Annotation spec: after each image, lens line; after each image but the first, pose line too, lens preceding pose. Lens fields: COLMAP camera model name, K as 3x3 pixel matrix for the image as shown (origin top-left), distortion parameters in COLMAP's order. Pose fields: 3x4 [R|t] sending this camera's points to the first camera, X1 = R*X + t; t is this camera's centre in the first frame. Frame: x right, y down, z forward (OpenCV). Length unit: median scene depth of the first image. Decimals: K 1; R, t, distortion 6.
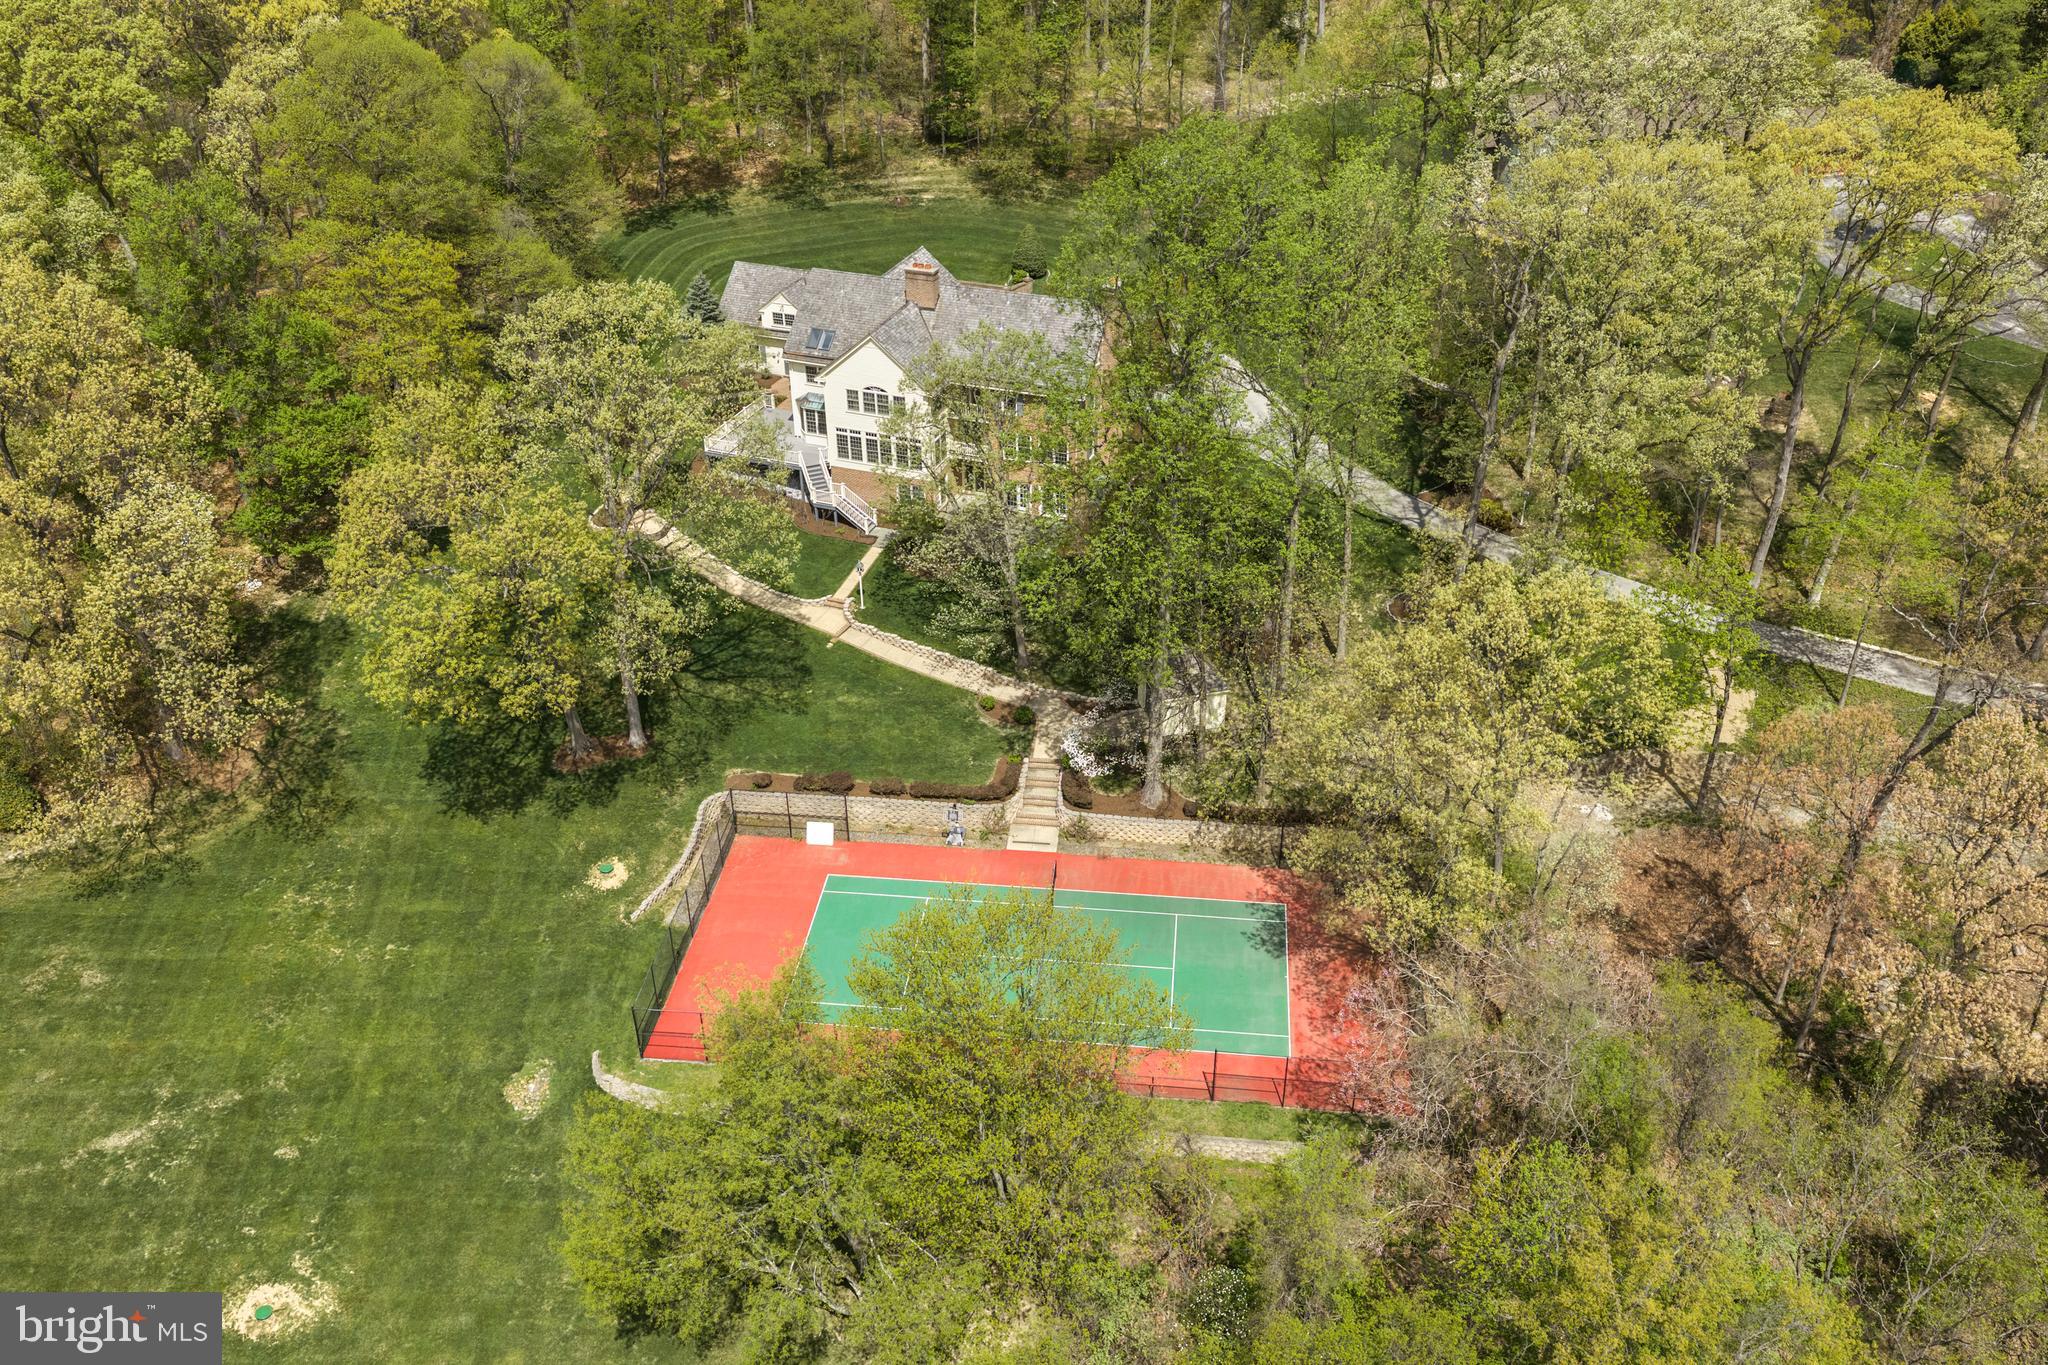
lens RADIAL K [[1681.5, 0, 1032.3], [0, 1681.5, 718.6], [0, 0, 1]] dist [0.014835, -0.020170]
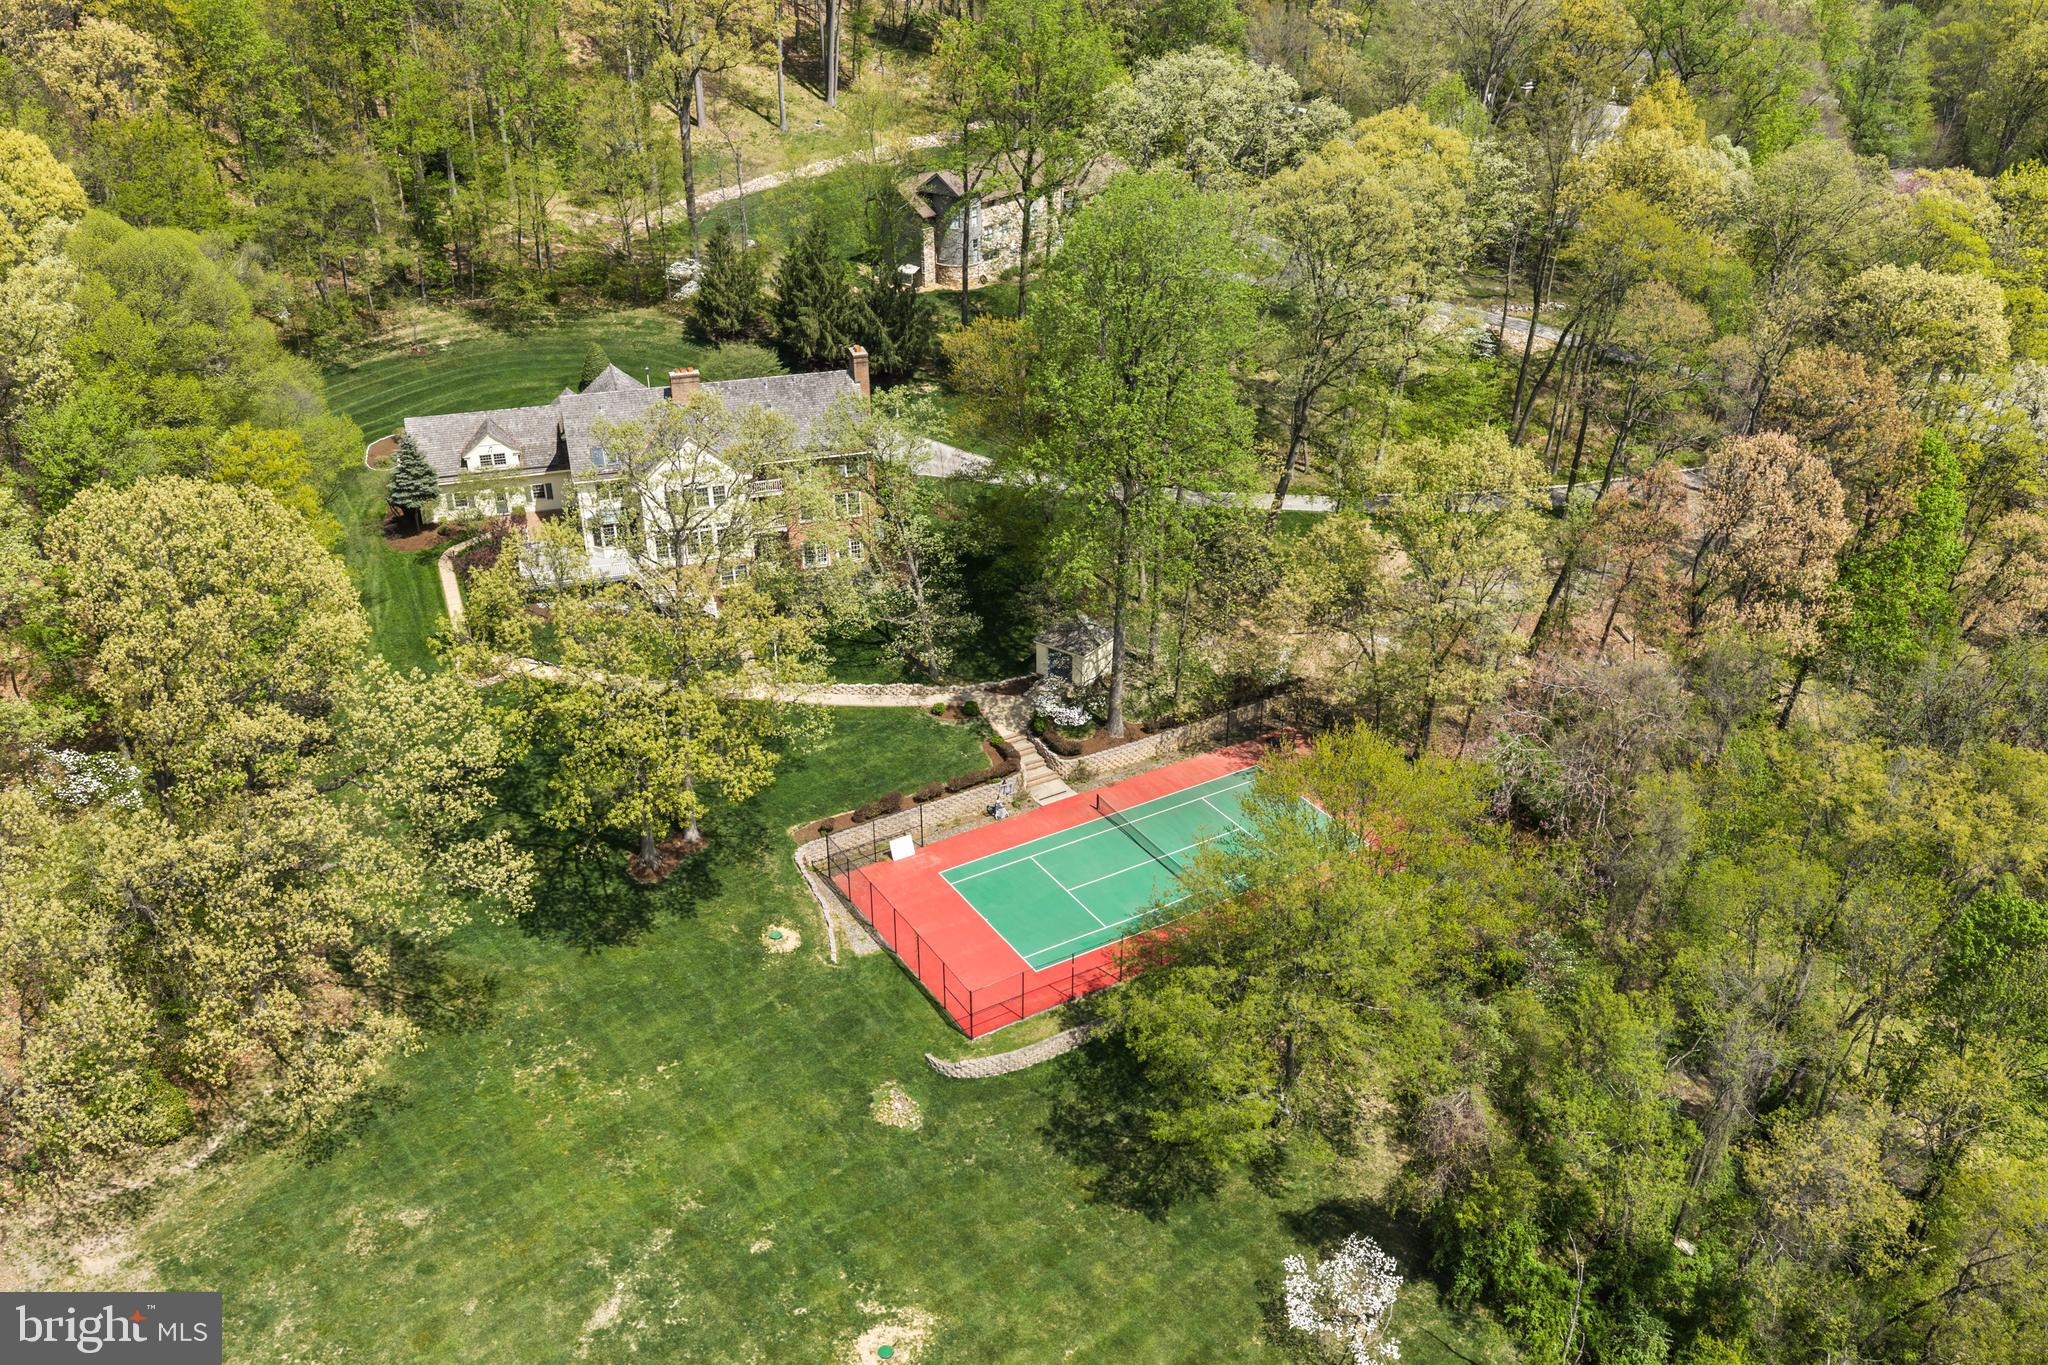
lens RADIAL K [[1681.5, 0, 1032.3], [0, 1681.5, 718.6], [0, 0, 1]] dist [0.014835, -0.020170]
pose [[0.790926, -0.294622, 0.536315, -0.630032], [0.330760, 0.943226, 0.030371, -0.017670], [-0.514815, 0.153370, 0.843471, 0.001751]]
